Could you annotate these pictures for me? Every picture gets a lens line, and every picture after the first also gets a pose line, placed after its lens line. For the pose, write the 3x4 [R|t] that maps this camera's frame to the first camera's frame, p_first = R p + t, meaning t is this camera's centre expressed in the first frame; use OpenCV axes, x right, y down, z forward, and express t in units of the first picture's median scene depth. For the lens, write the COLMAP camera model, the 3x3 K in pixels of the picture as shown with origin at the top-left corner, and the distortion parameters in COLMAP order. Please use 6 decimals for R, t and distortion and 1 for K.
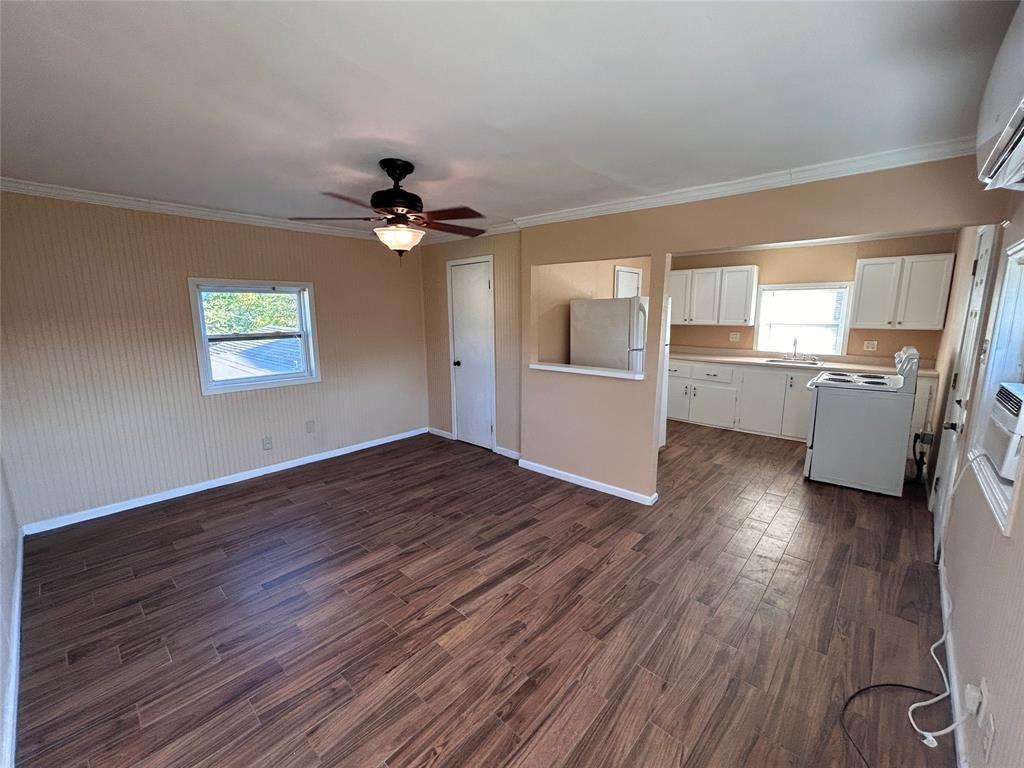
lens RADIAL K [[437.6, 0, 511.0], [0, 437.6, 384.9], [0, 0, 1]] dist [0.003157, 0.000019]
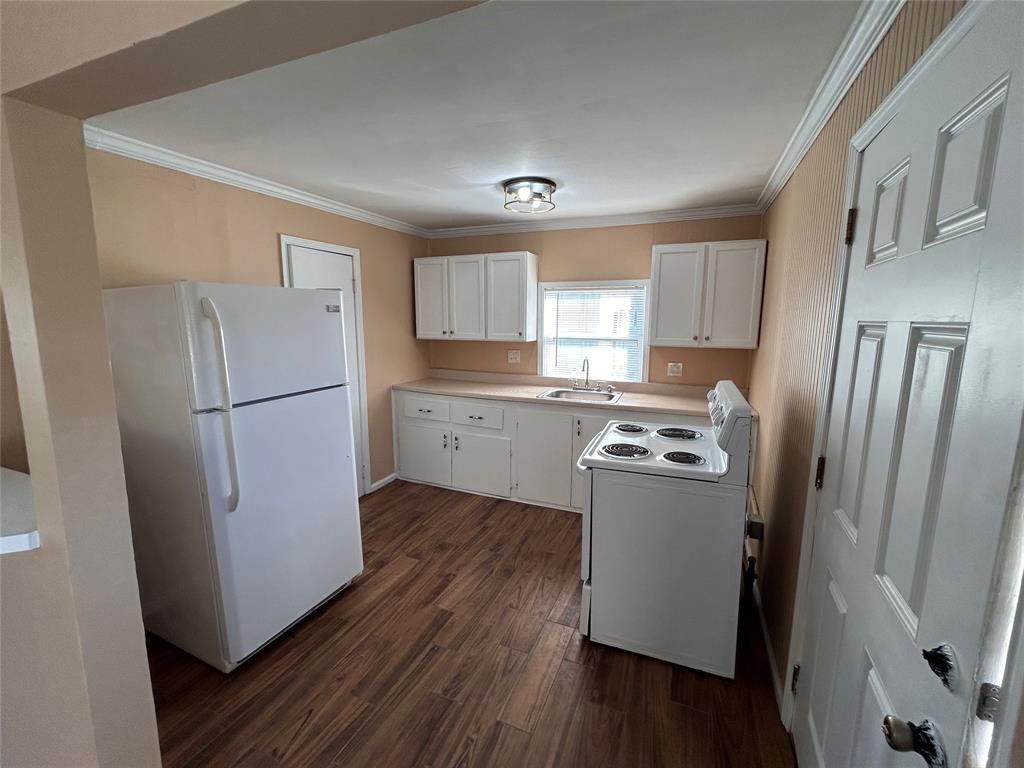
lens RADIAL K [[437.6, 0, 523.1], [0, 437.6, 387.9], [0, 0, 1]] dist [0.003157, 0.000019]
pose [[0.941291, -0.044843, 0.334604, 0.344917], [0.048367, 0.998827, -0.002202, -0.069566], [-0.334113, 0.018257, 0.942356, 0.408546]]
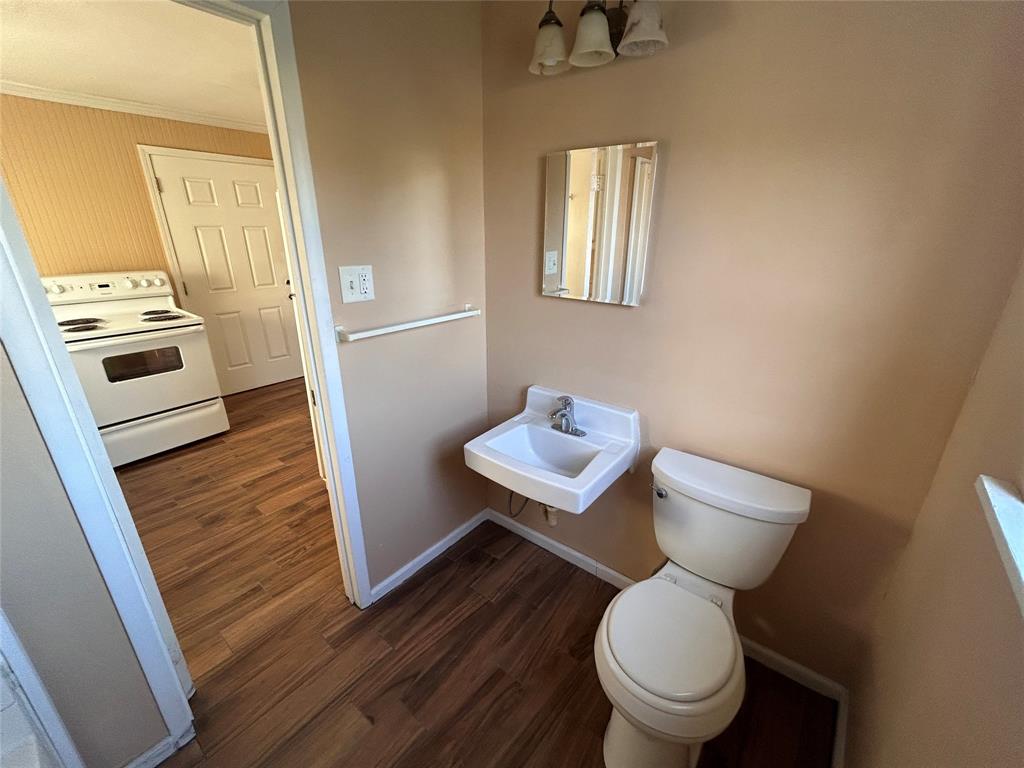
lens RADIAL K [[437.6, 0, 510.8], [0, 437.6, 385.1], [0, 0, 1]] dist [0.003157, 0.000019]
pose [[-0.998625, 0.018619, -0.049005, 0.129967], [-0.008726, 0.862723, 0.505601, -0.231901], [0.051692, 0.505334, -0.861374, 1.342658]]
